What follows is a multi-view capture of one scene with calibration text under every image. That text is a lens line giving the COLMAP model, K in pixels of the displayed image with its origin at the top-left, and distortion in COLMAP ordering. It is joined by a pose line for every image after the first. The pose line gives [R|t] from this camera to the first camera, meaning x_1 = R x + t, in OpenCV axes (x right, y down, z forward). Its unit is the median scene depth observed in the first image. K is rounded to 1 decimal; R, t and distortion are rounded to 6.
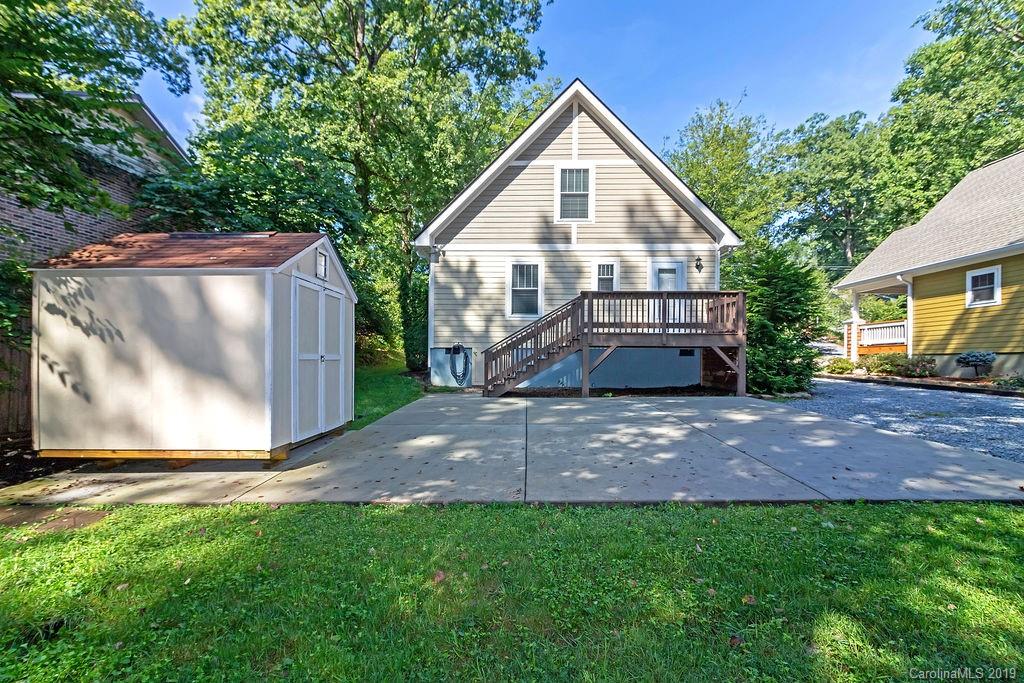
lens RADIAL K [[498.0, 0, 513.5], [0, 498.0, 372.6], [0, 0, 1]] dist [0.002285, 0.000229]
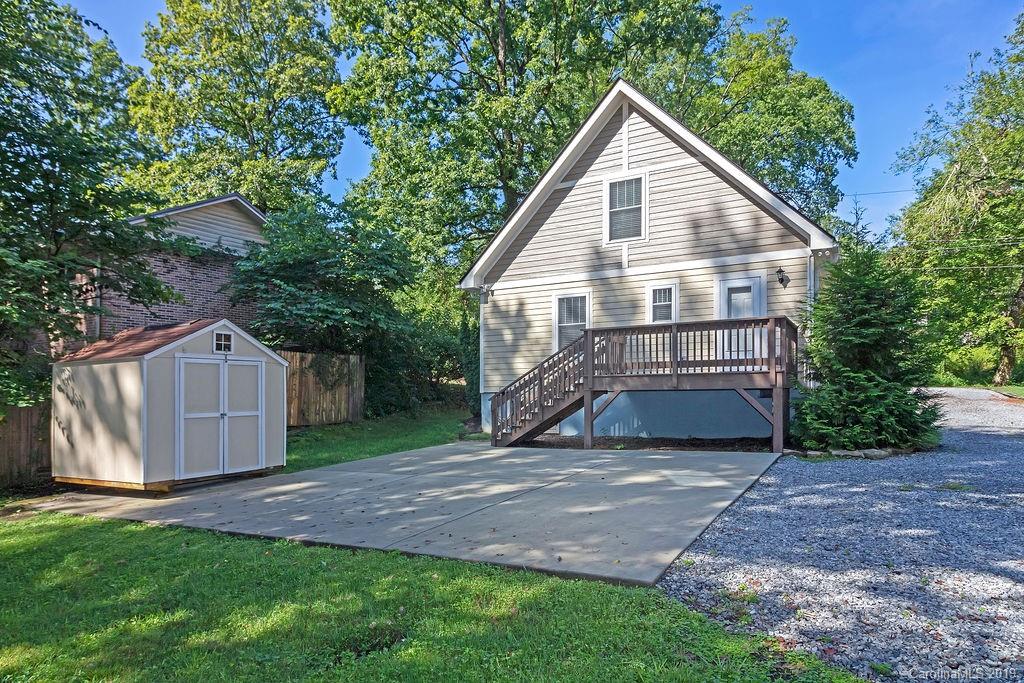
lens RADIAL K [[606.3, 0, 485.1], [0, 606.3, 404.9], [0, 0, 1]] dist [-0.001481, 0.001316]
pose [[0.889743, -0.010085, -0.456350, 0.380583], [0.006170, 0.999930, -0.010068, -0.015212], [0.456420, 0.006142, 0.889743, -0.032111]]
